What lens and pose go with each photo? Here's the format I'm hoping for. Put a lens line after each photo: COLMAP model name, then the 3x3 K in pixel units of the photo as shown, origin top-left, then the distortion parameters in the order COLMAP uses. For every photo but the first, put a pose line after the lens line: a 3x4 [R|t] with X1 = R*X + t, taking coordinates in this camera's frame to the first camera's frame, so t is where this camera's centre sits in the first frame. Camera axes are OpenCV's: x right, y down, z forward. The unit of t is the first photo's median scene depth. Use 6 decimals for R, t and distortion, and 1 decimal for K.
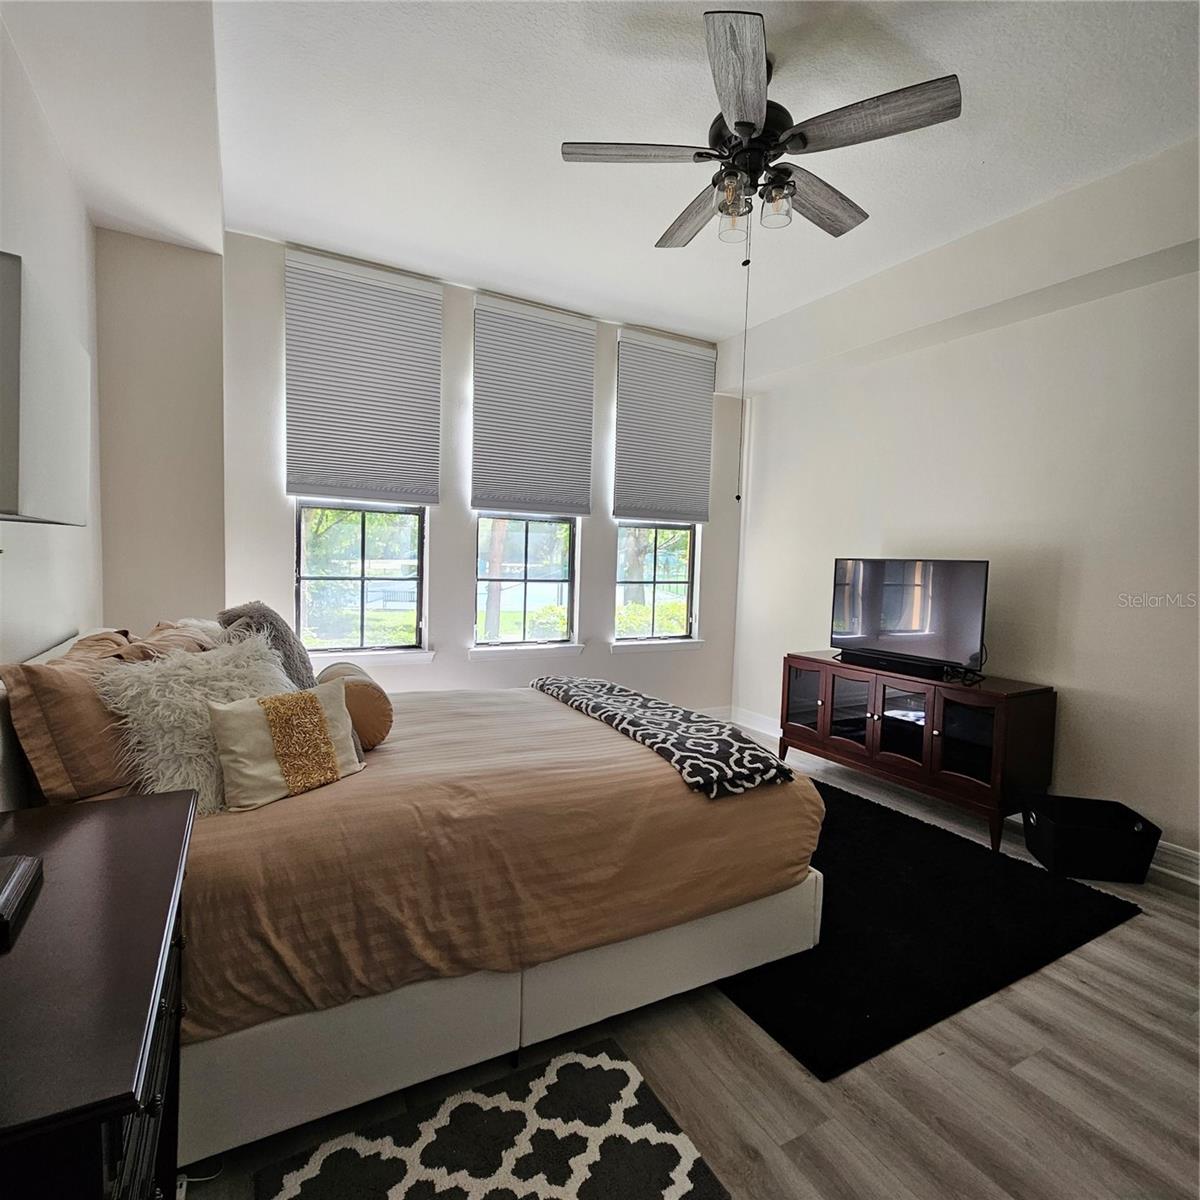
lens RADIAL K [[650.6, 0, 614.9], [0, 650.6, 607.1], [0, 0, 1]] dist [0.000548, -0.000402]
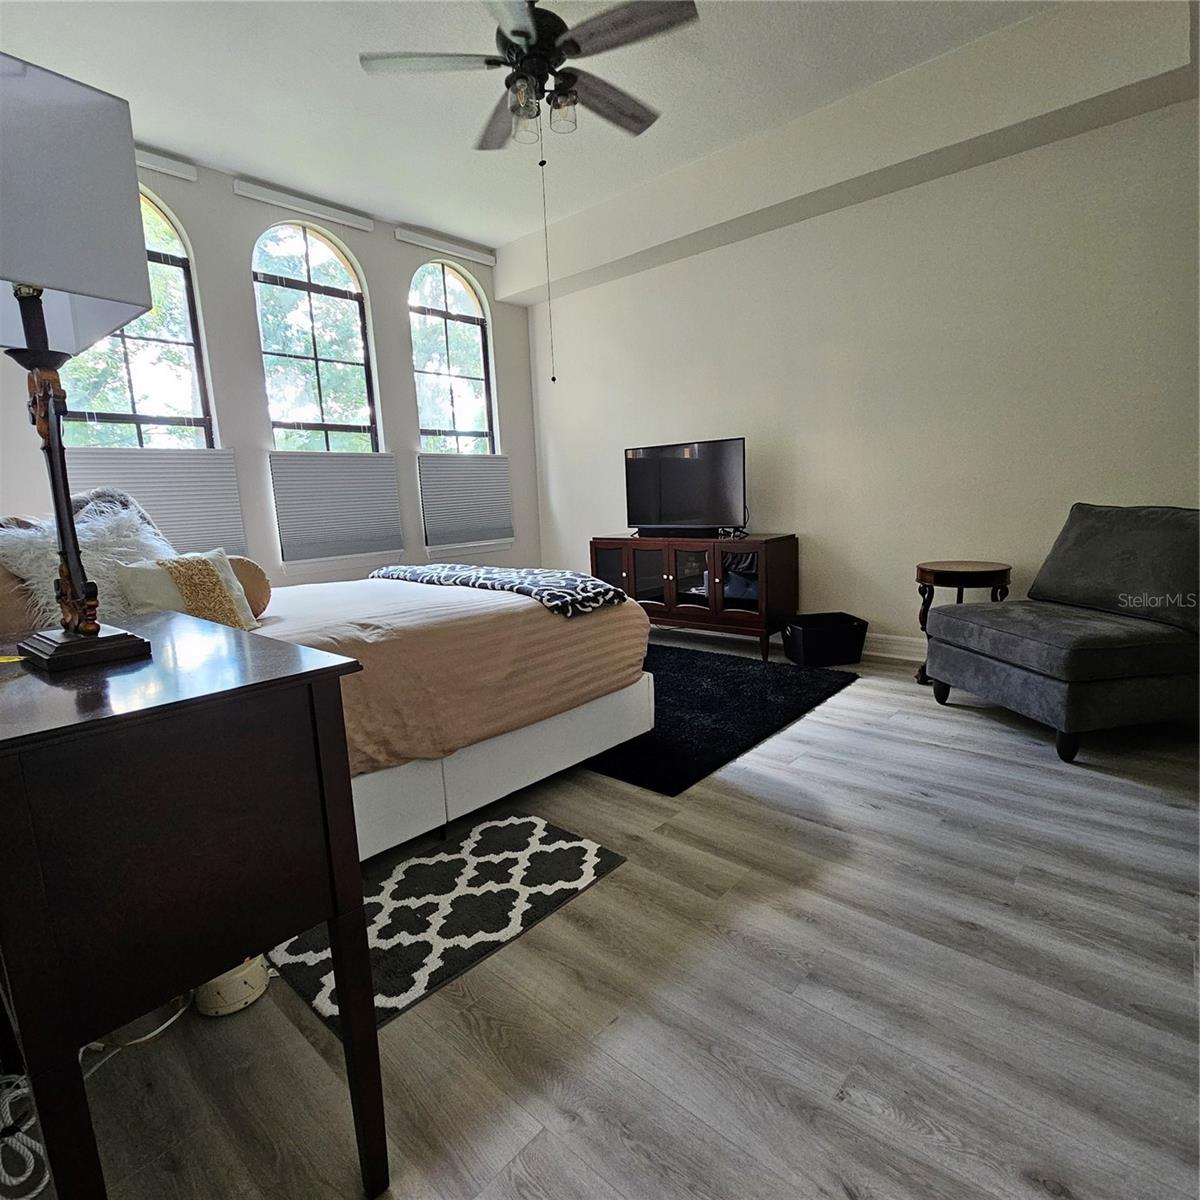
lens RADIAL K [[650.6, 0, 611.2], [0, 650.6, 605.2], [0, 0, 1]] dist [0.000548, -0.000402]
pose [[0.942528, -0.126495, 0.309256, -0.166520], [0.094990, 0.988819, 0.114952, 0.143052], [-0.320339, -0.078969, 0.944006, -0.215439]]
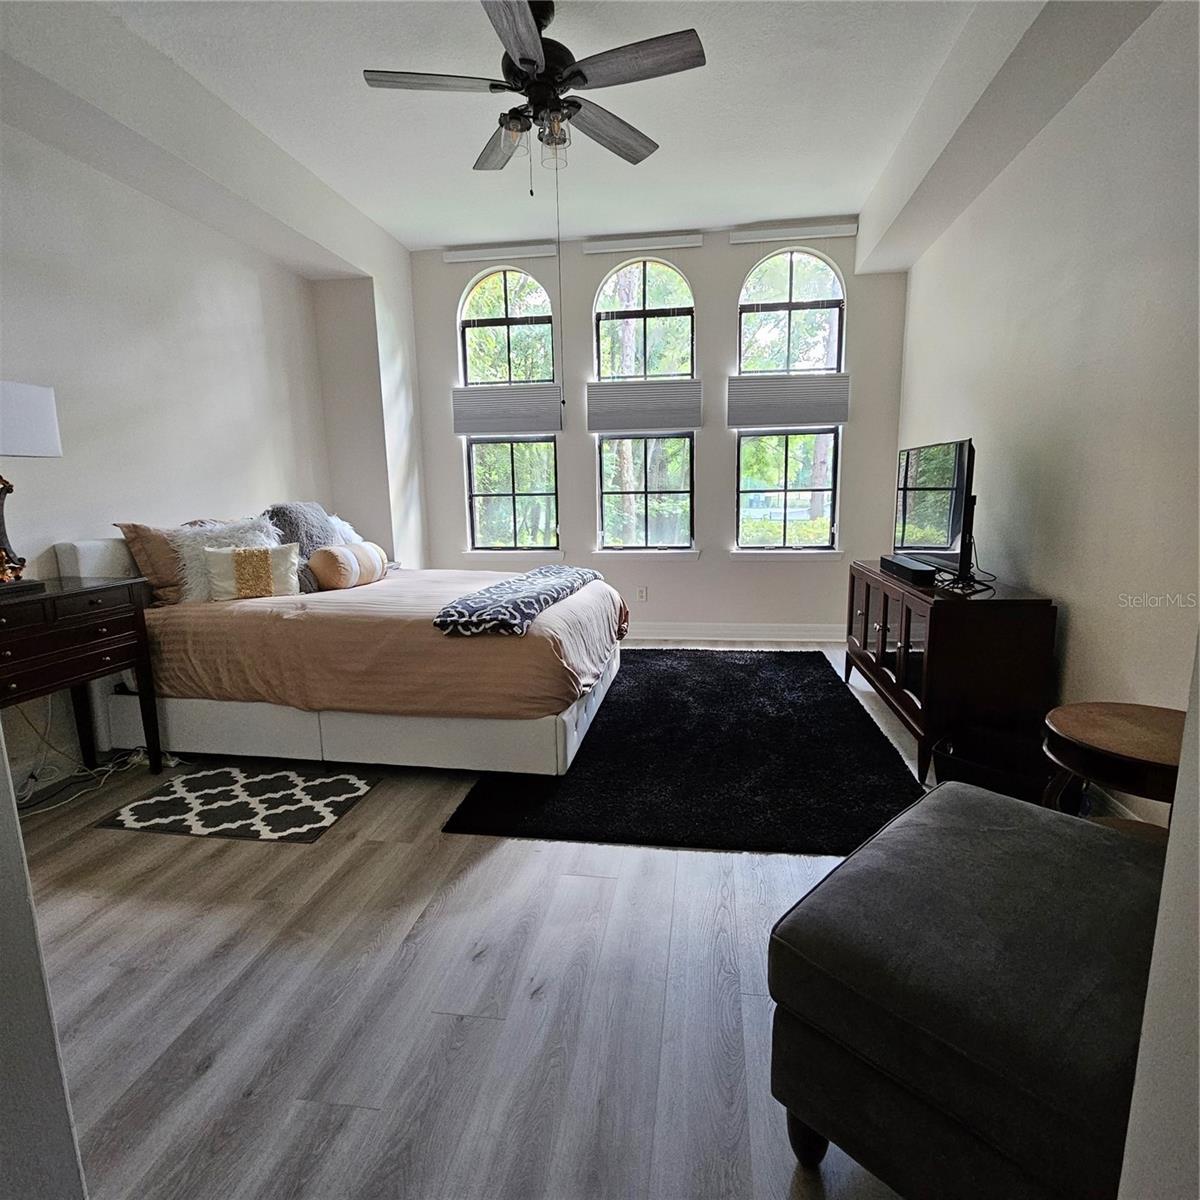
lens RADIAL K [[650.6, 0, 615.8], [0, 650.6, 605.1], [0, 0, 1]] dist [0.000548, -0.000402]
pose [[0.790957, 0.065756, -0.608329, 1.322244], [-0.003245, 0.994646, 0.103295, 0.093662], [0.611864, -0.079727, 0.786935, 0.157325]]
